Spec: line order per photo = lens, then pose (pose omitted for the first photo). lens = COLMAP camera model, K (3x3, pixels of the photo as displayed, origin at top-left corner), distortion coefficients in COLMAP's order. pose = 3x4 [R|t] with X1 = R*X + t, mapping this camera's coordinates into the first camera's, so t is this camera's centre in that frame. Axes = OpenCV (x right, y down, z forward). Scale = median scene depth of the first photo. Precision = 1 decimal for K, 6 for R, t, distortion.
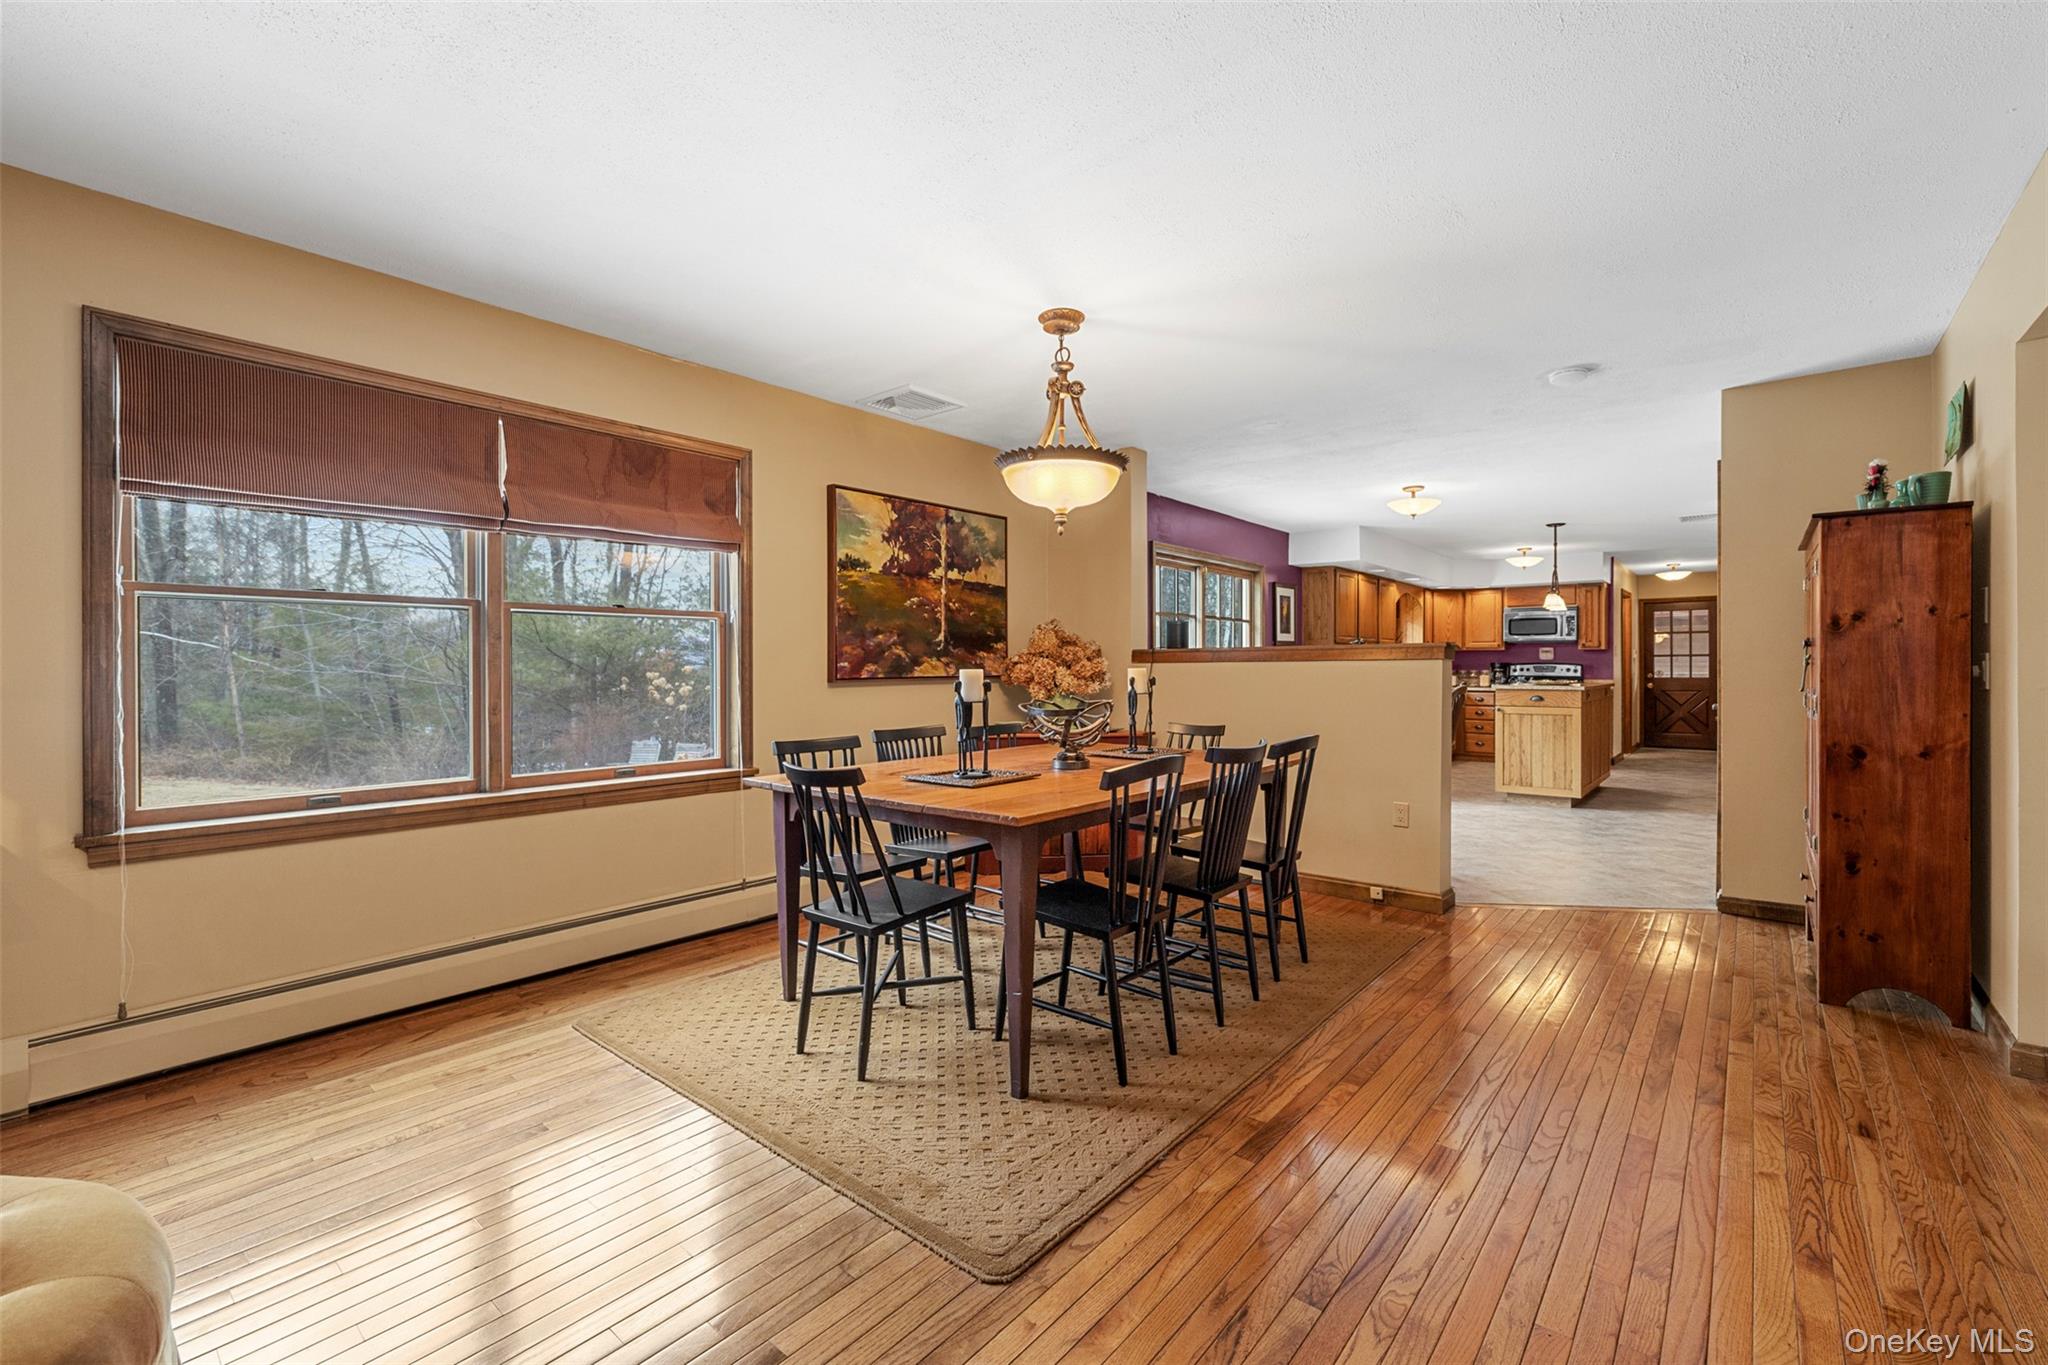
lens RADIAL K [[876.2, 0, 1022.1], [0, 876.2, 665.9], [0, 0, 1]] dist [-0.004080, -0.000131]
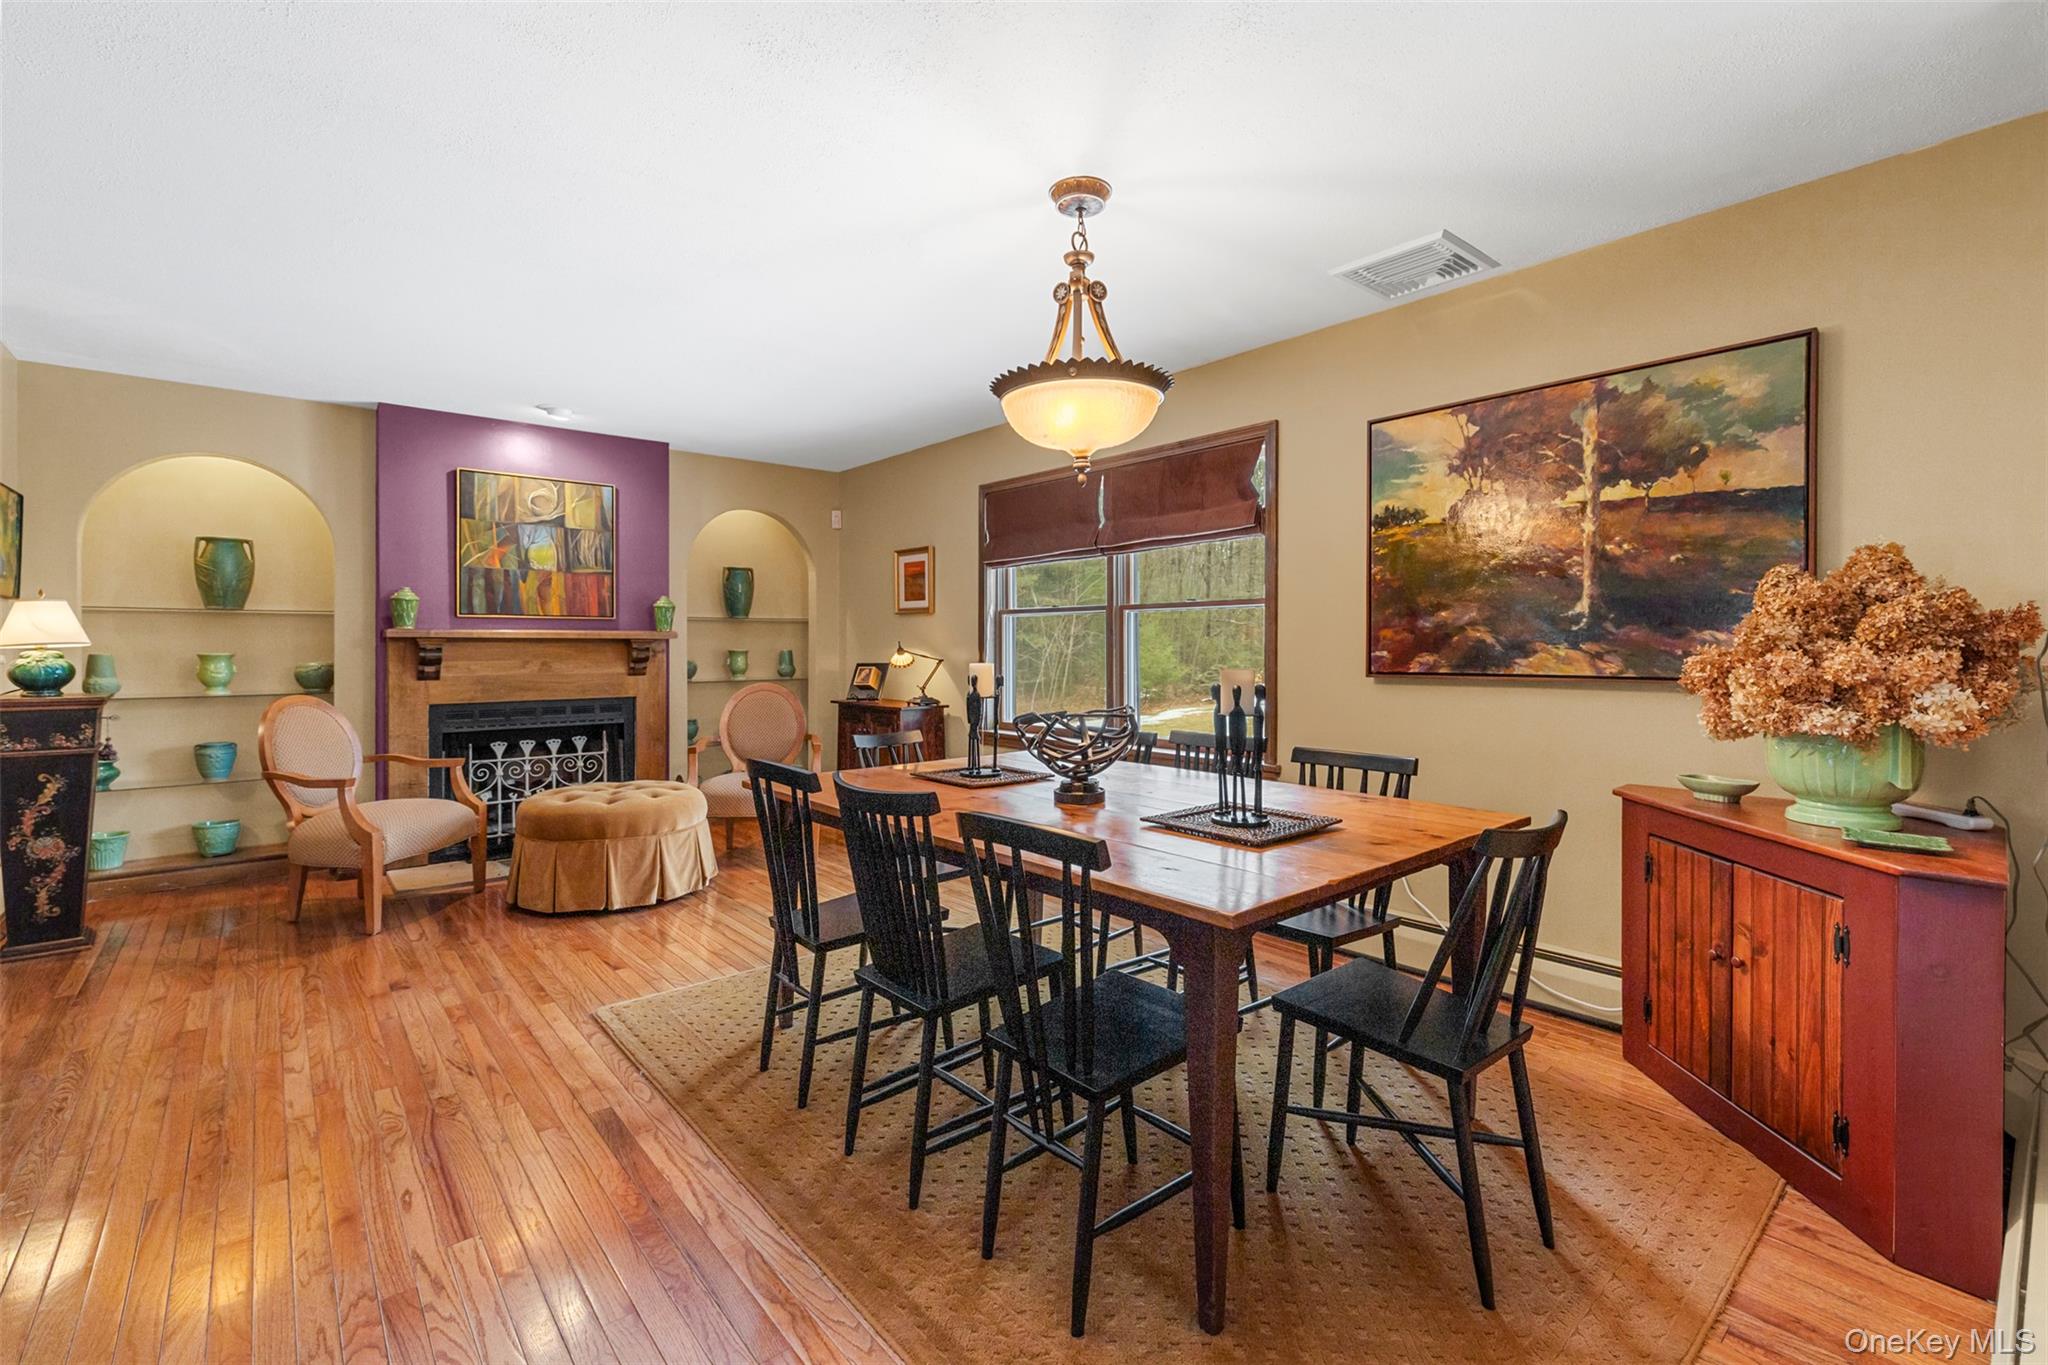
lens RADIAL K [[876.2, 0, 1022.4], [0, 876.2, 647.0], [0, 0, 1]] dist [-0.004080, -0.000131]
pose [[-0.167129, 0.002843, -0.985931, 0.580245], [-0.001024, 0.999995, 0.003057, -0.009063], [0.985935, 0.001520, -0.167125, 0.799839]]
